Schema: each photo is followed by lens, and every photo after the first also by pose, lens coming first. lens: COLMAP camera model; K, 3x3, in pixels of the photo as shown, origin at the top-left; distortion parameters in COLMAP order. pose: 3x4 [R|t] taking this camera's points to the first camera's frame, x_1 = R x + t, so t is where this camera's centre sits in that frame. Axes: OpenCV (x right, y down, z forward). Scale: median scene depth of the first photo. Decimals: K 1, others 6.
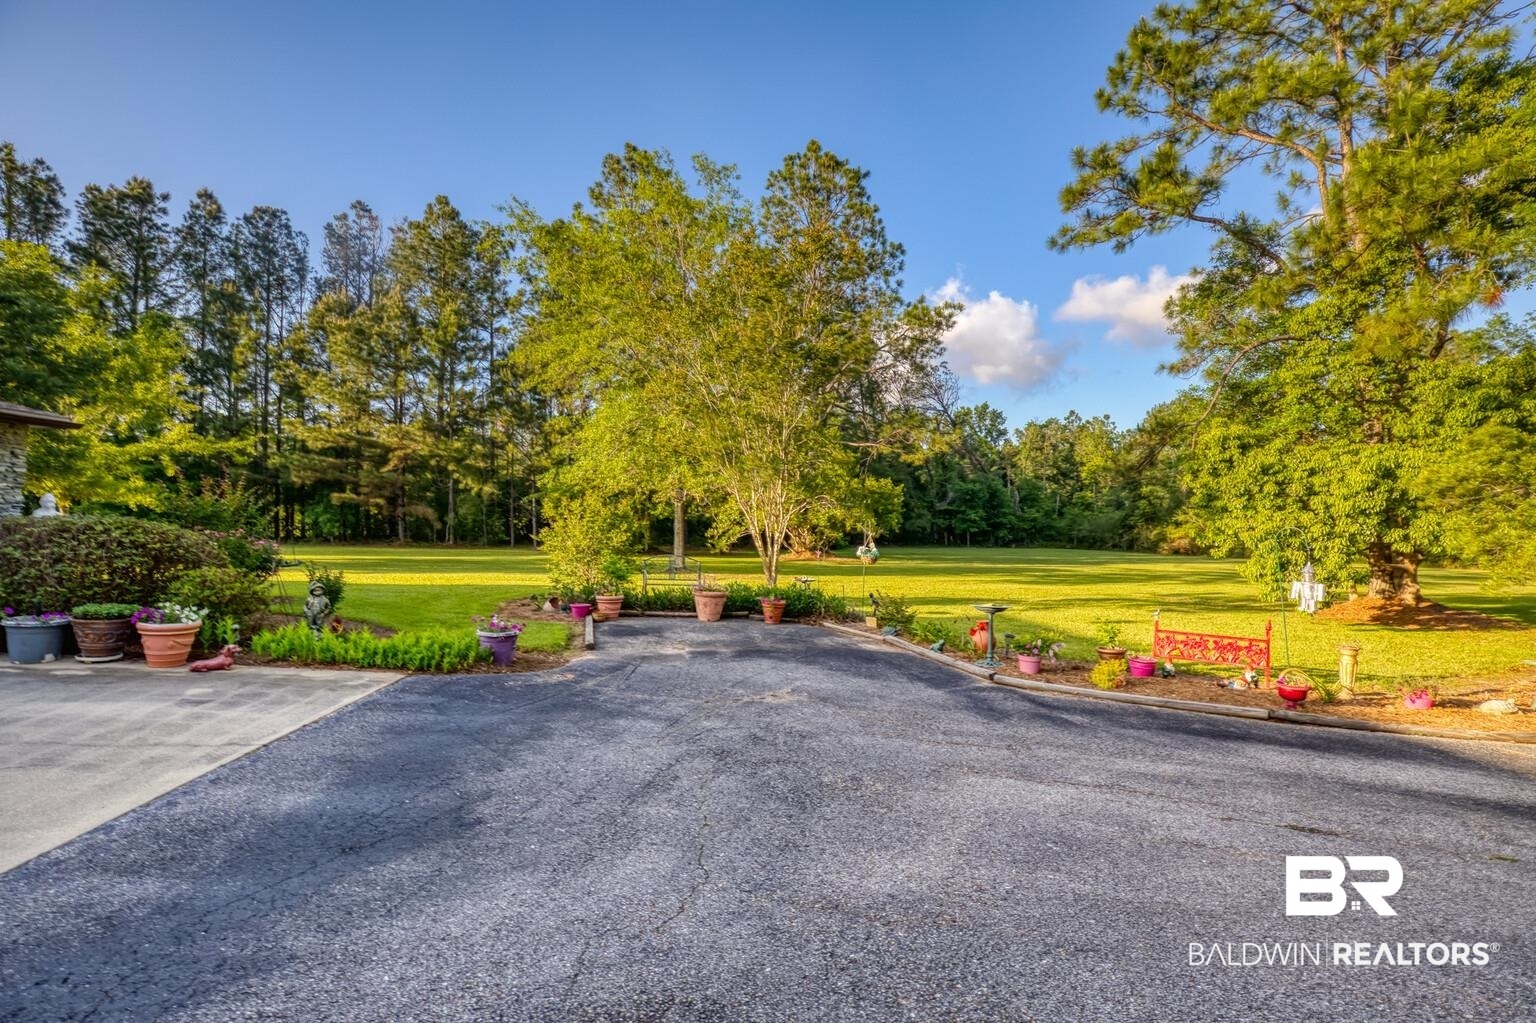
lens RADIAL K [[695.0, 0, 777.2], [0, 695.0, 512.2], [0, 0, 1]] dist [-0.018717, 0.010068]
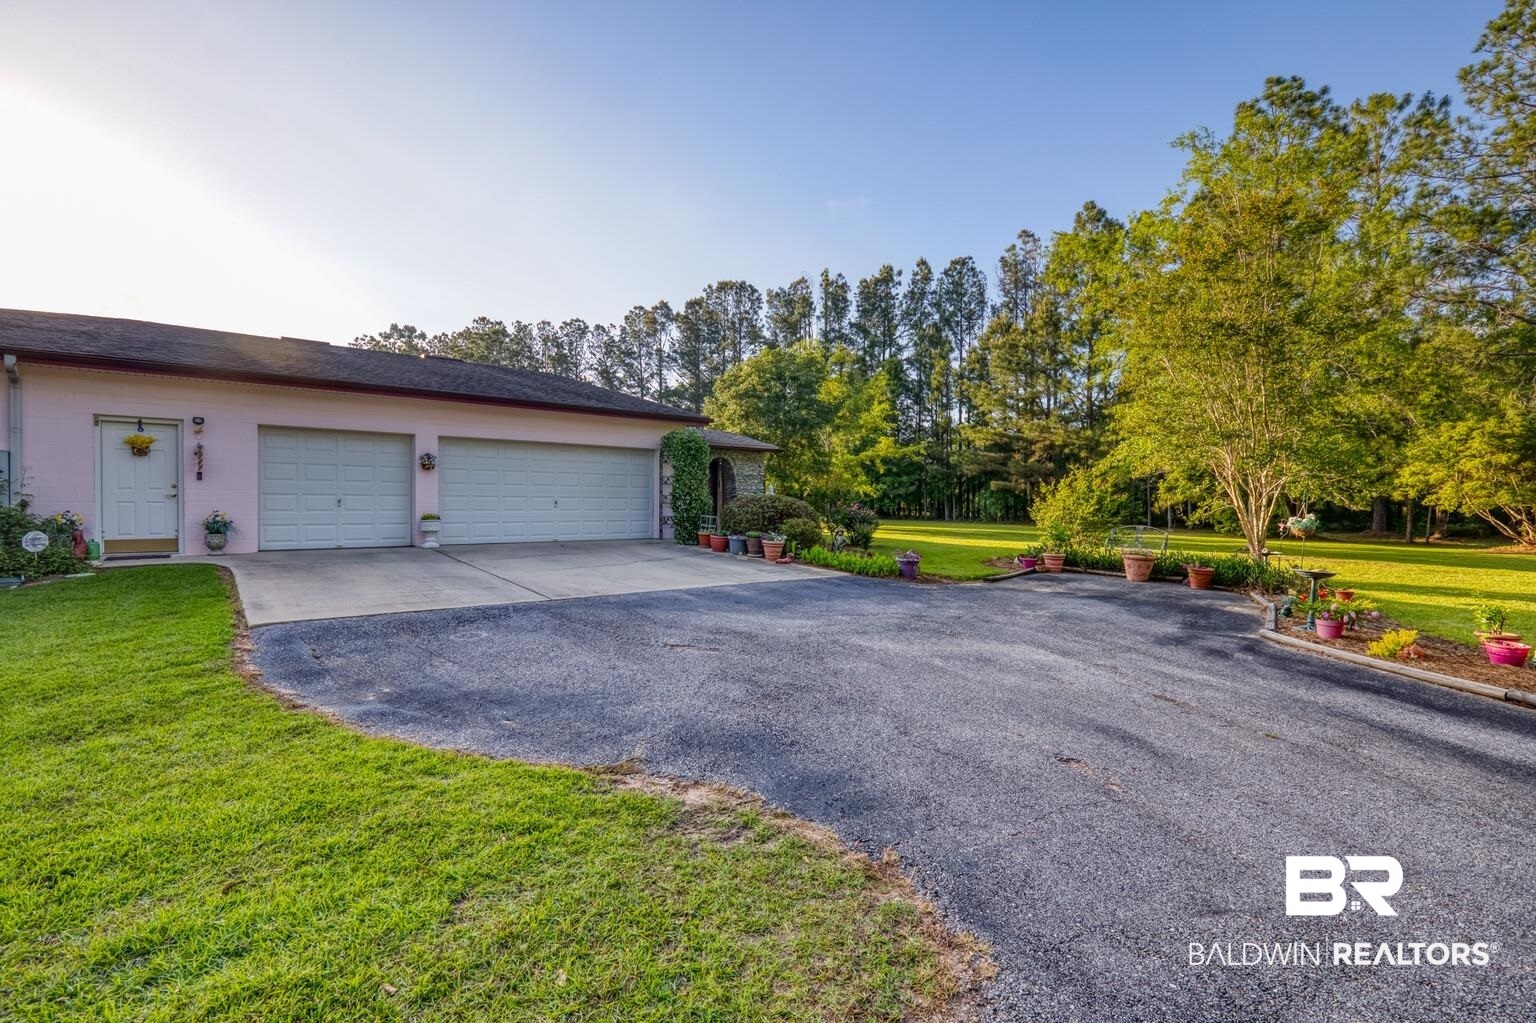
lens RADIAL K [[695.0, 0, 777.2], [0, 695.0, 512.2], [0, 0, 1]] dist [-0.018717, 0.010068]
pose [[0.585111, 0.004399, -0.810942, 0.114659], [0.011725, 0.999835, 0.013884, 0.004984], [0.810869, -0.017633, 0.584962, -0.033872]]
